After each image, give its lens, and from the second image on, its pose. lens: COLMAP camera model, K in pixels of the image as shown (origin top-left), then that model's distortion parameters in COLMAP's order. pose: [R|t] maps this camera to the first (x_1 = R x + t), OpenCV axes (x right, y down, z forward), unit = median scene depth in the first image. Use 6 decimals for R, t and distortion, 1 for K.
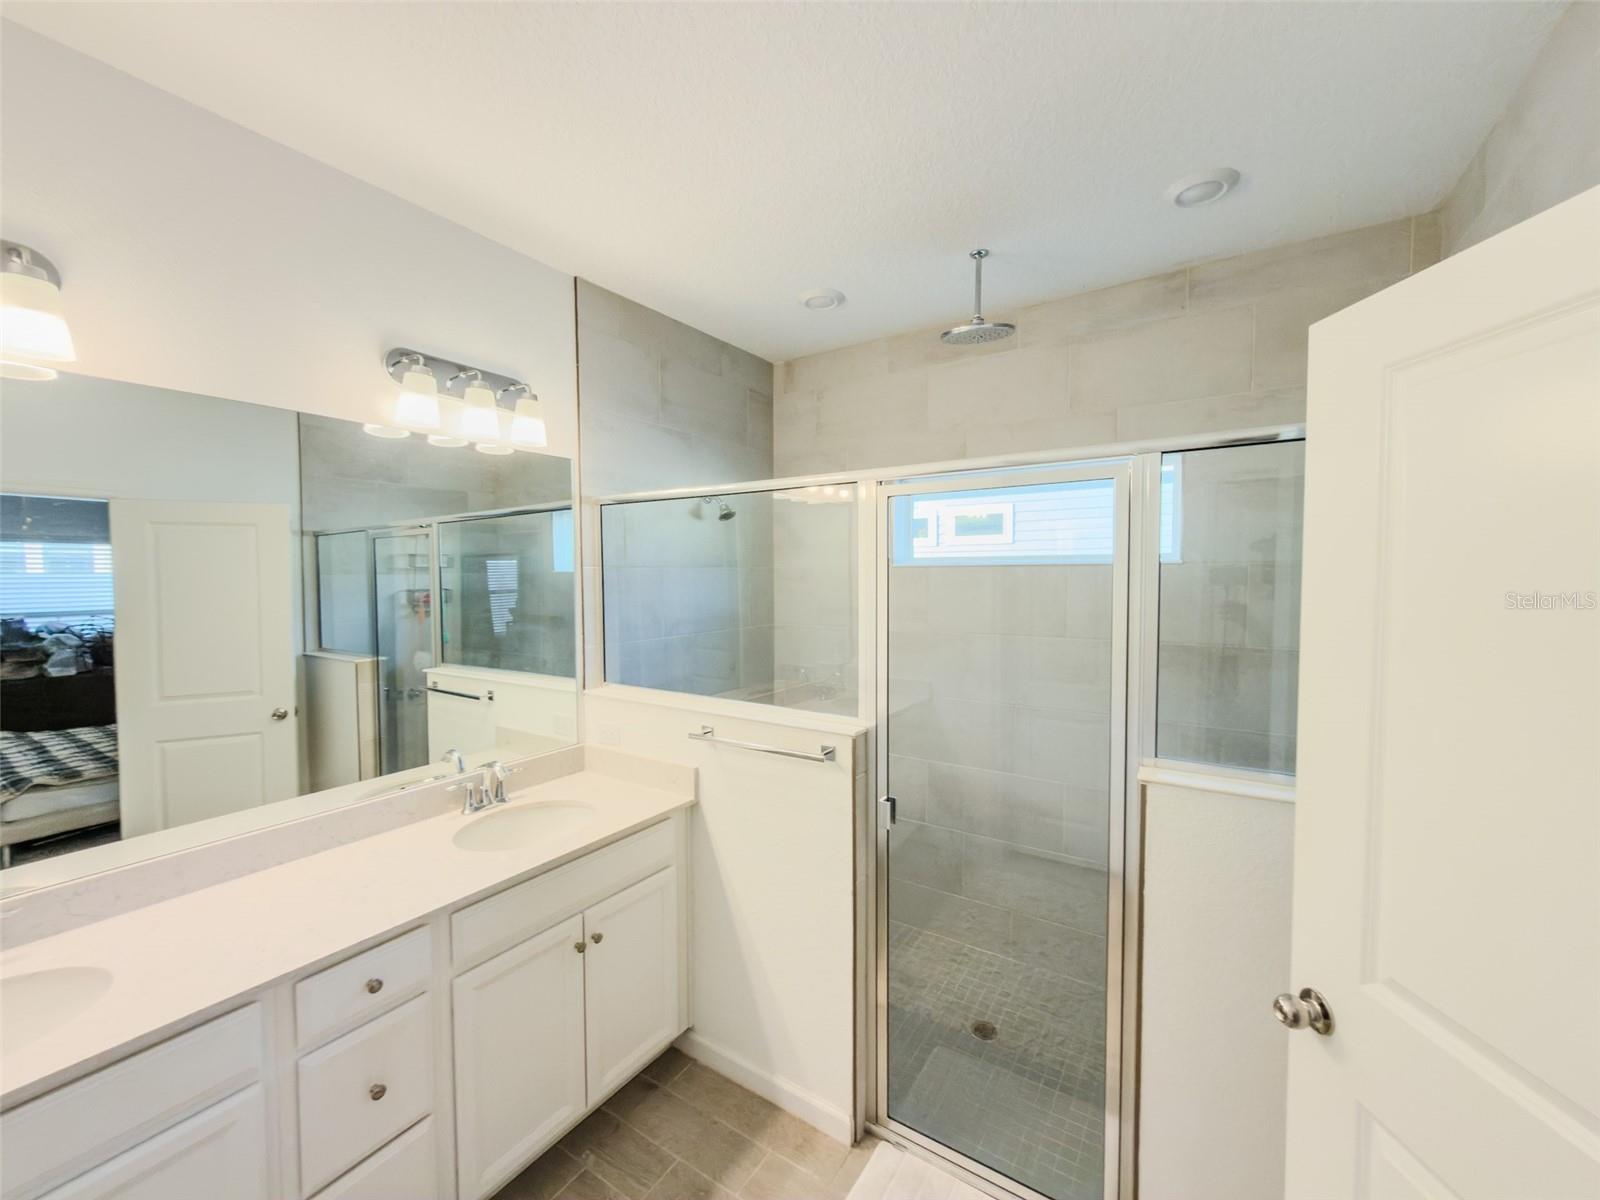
lens RADIAL K [[646.0, 0, 803.6], [0, 646.0, 597.5], [0, 0, 1]] dist [-0.002606, 0.000323]
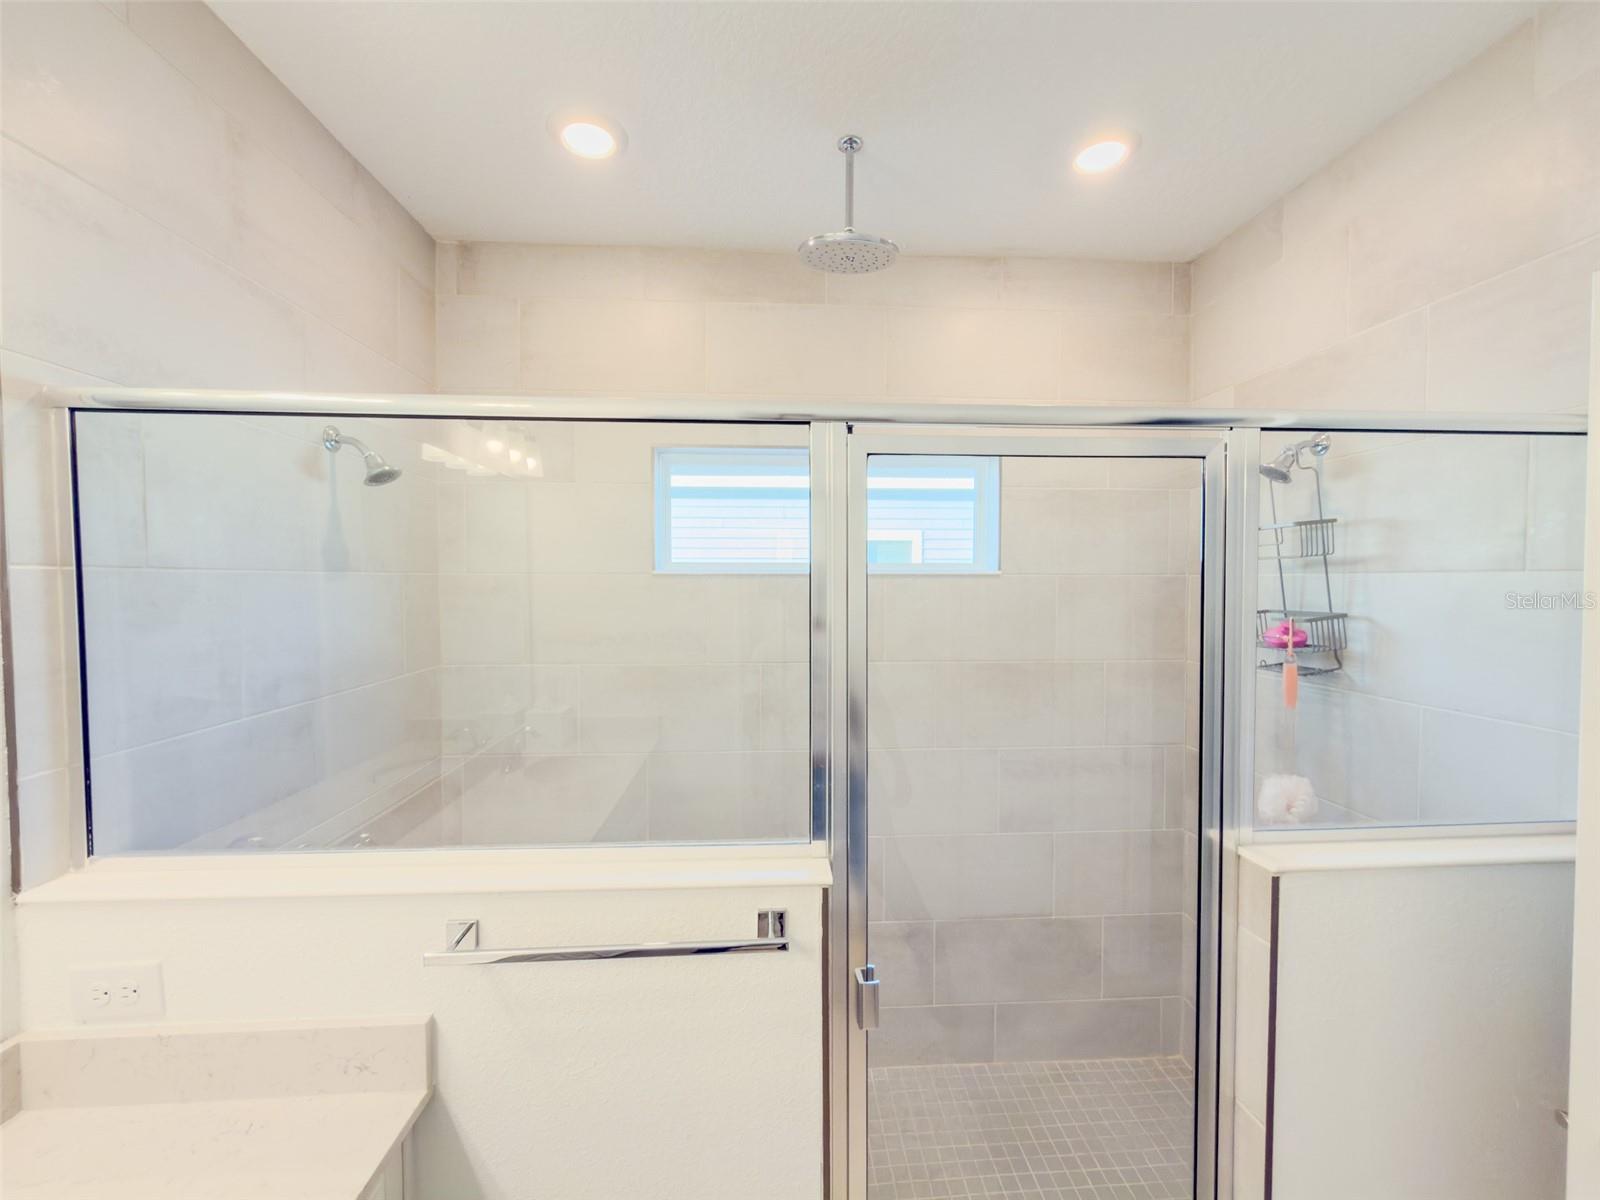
lens RADIAL K [[646.0, 0, 803.6], [0, 646.0, 597.5], [0, 0, 1]] dist [-0.002606, 0.000323]
pose [[0.797610, -0.008649, 0.603112, -0.200851], [0.015529, 0.999860, -0.006199, -0.018694], [-0.602974, 0.014310, 0.797633, 0.430241]]
